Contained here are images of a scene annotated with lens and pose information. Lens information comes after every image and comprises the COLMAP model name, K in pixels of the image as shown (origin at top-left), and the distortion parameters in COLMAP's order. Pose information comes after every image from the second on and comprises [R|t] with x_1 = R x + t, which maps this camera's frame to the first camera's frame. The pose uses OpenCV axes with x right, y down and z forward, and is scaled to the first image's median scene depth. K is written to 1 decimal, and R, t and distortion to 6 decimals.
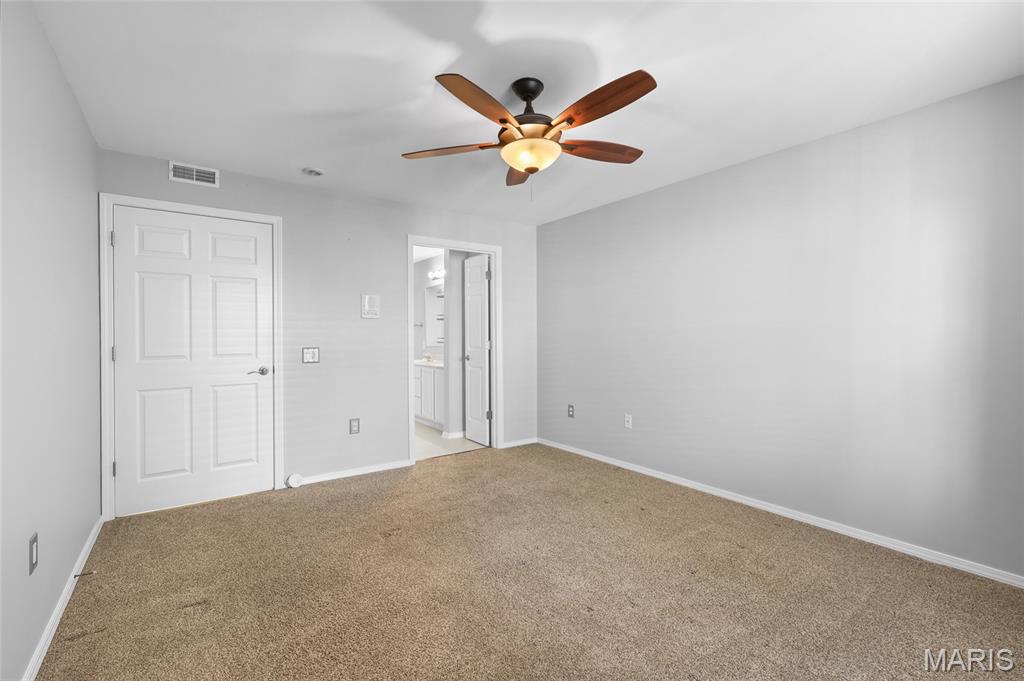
lens RADIAL K [[444.4, 0, 511.7], [0, 444.4, 339.1], [0, 0, 1]] dist [0.002610, 0.000296]
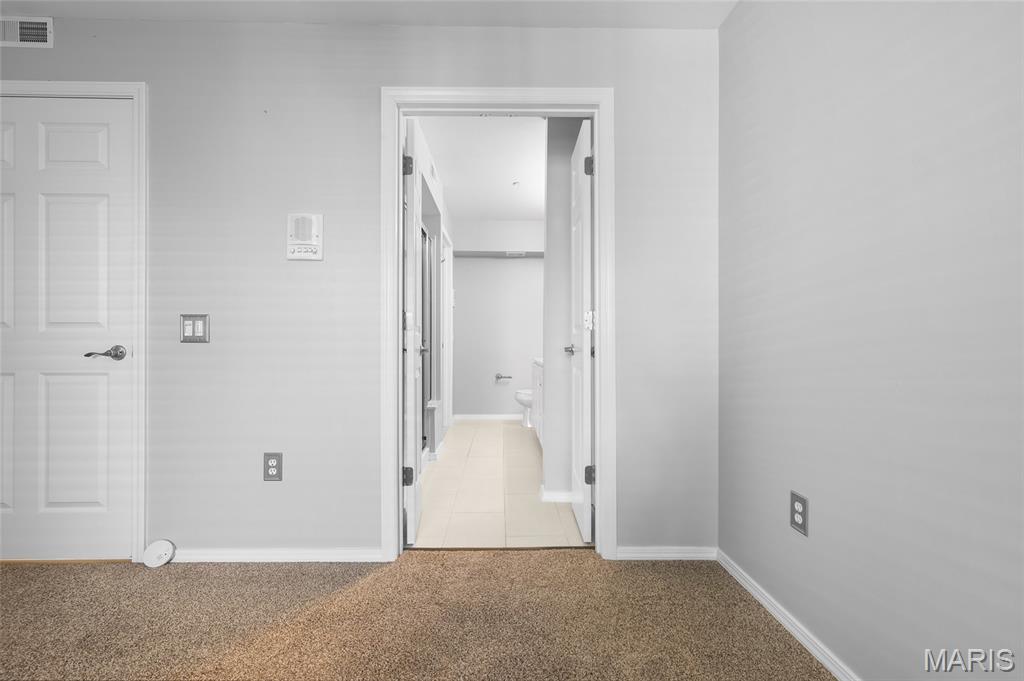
lens RADIAL K [[444.4, 0, 511.7], [0, 444.4, 339.1], [0, 0, 1]] dist [0.002610, 0.000296]
pose [[0.822281, 0.006883, -0.569040, 0.165492], [-0.011644, 0.999921, -0.004731, 0.042501], [0.568963, 0.010516, 0.822296, 0.691665]]
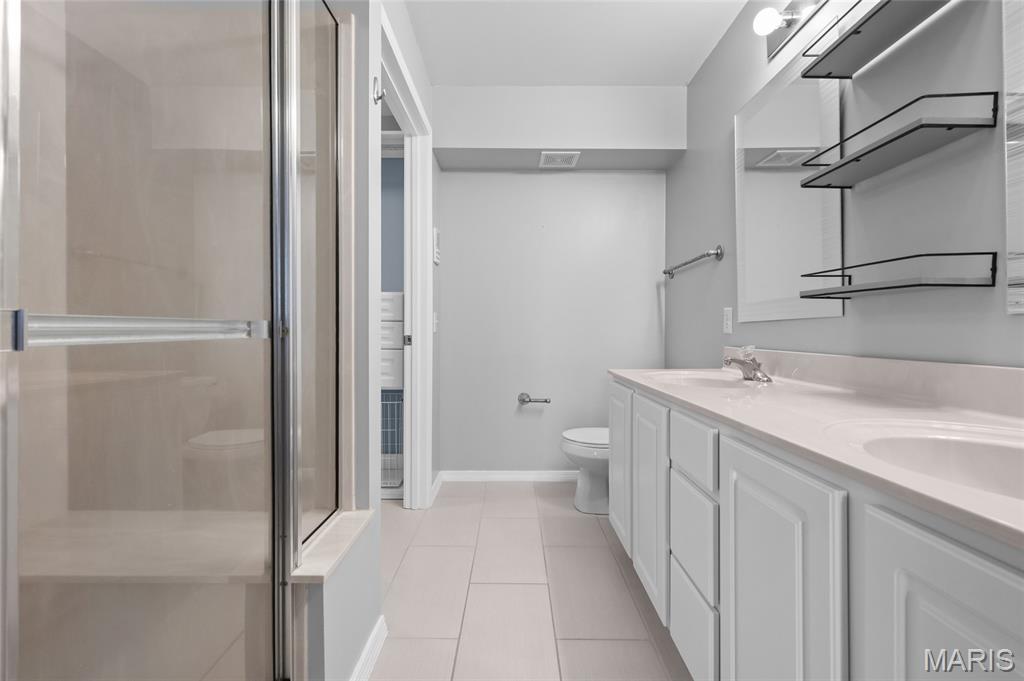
lens RADIAL K [[444.4, 0, 511.7], [0, 444.4, 339.1], [0, 0, 1]] dist [0.002610, 0.000296]
pose [[0.808800, 0.022620, -0.587648, -0.250972], [-0.011801, 0.999683, 0.022237, 0.039110], [0.587965, -0.011050, 0.808811, 1.214292]]
